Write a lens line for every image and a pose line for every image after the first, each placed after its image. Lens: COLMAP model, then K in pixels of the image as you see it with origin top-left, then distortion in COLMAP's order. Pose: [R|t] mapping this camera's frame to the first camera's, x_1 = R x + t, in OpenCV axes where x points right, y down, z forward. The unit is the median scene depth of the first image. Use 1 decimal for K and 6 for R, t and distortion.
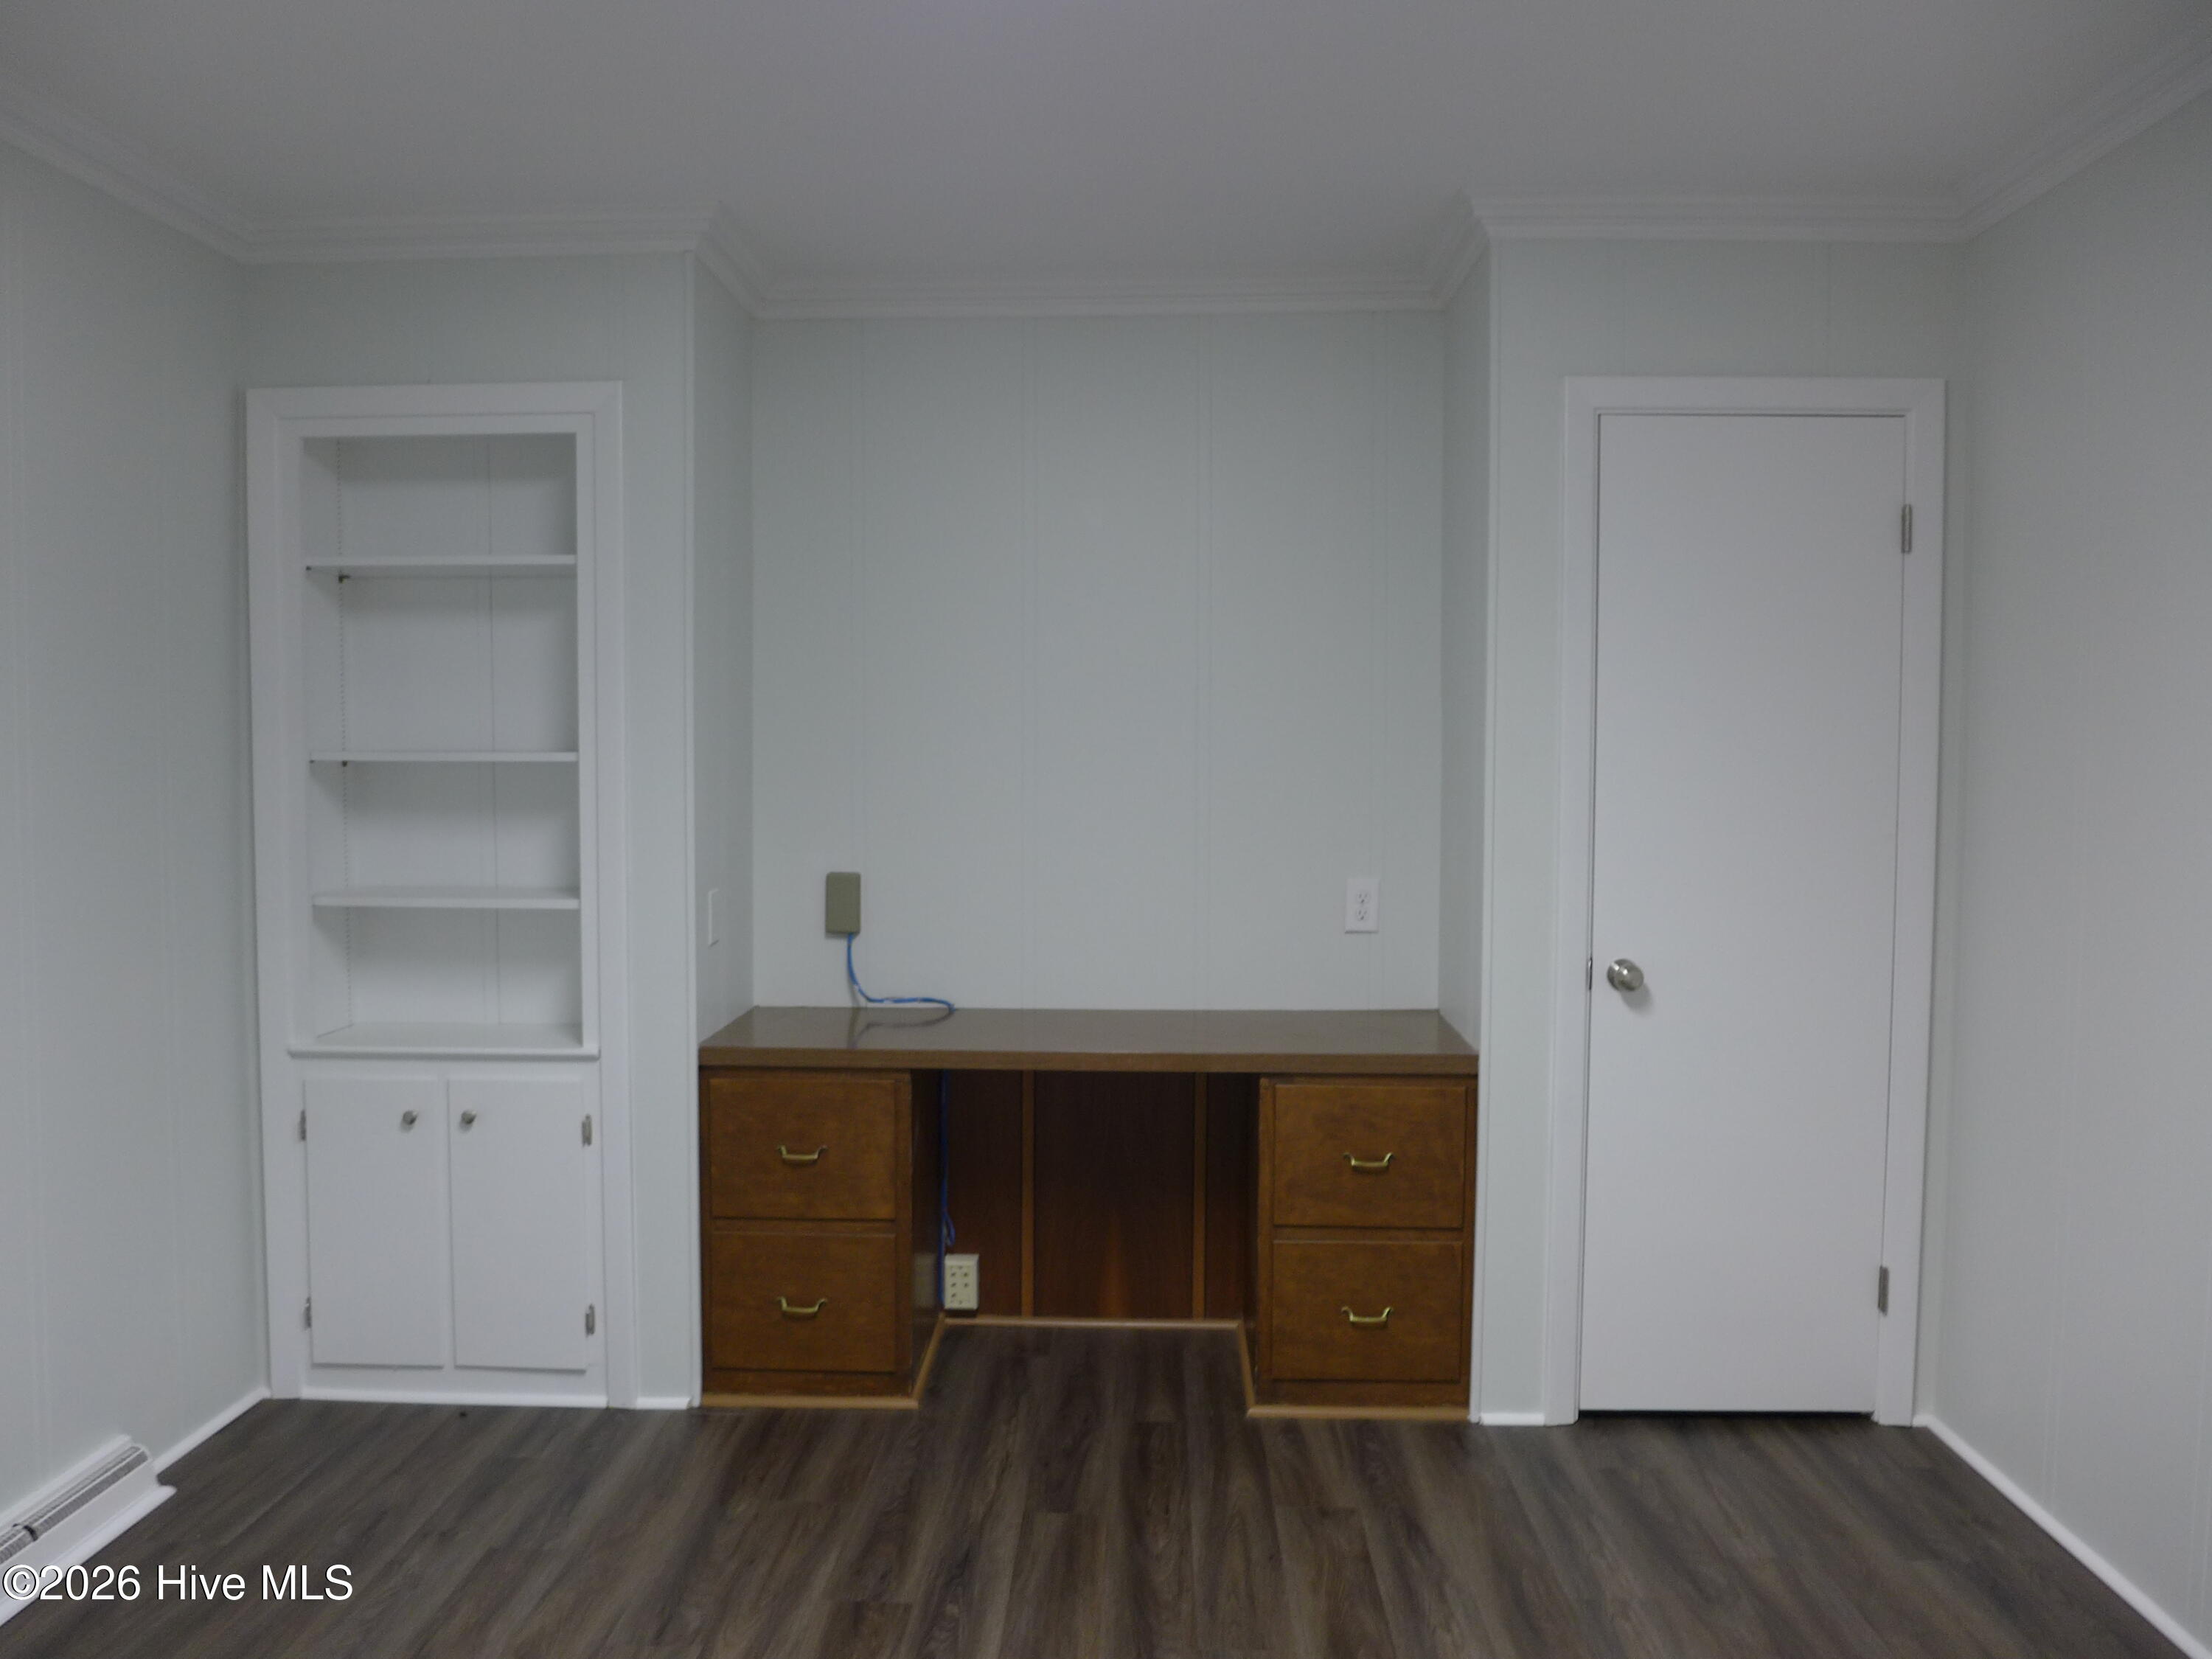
lens RADIAL K [[1620.2, 0, 1106.0], [0, 1620.2, 829.5], [0, 0, 1]] dist [-0.027404, 0.000034]
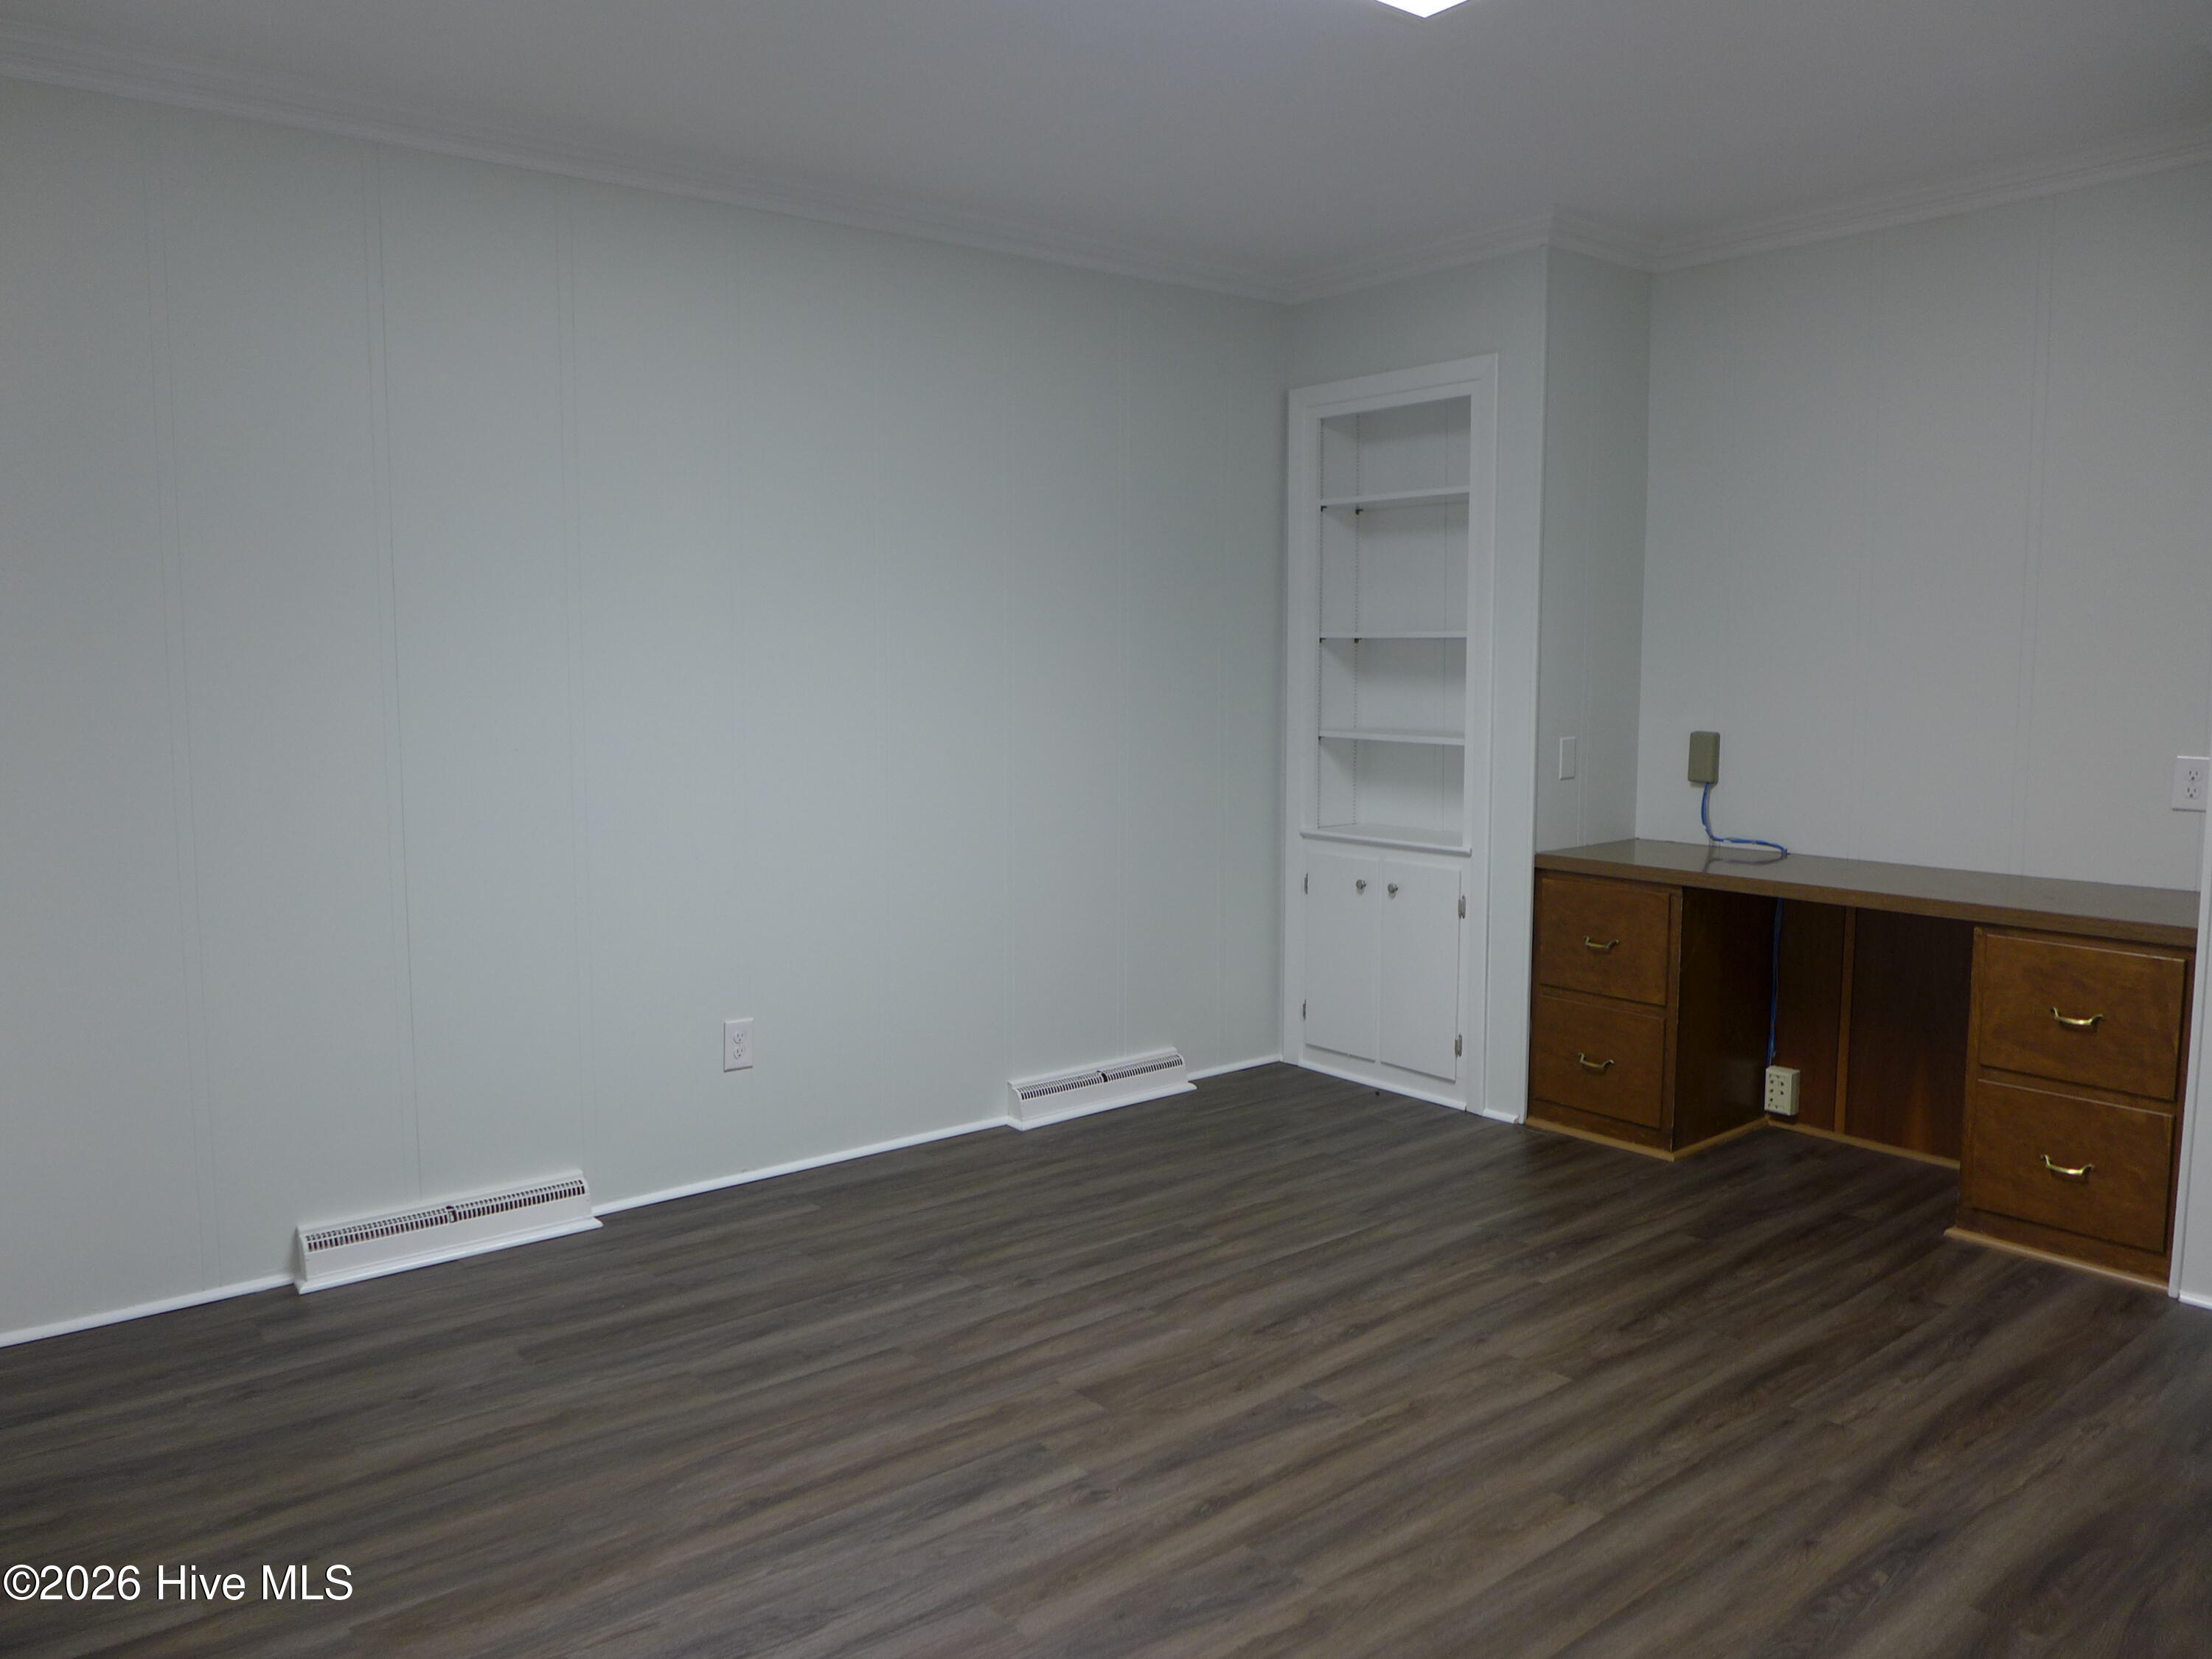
lens RADIAL K [[1620.2, 0, 1106.0], [0, 1620.2, 829.5], [0, 0, 1]] dist [-0.027404, 0.000034]
pose [[0.660921, 0.077031, -0.746492, 0.501357], [-0.034372, 0.996781, 0.072427, 0.031465], [0.749668, -0.022210, 0.661441, -0.136198]]
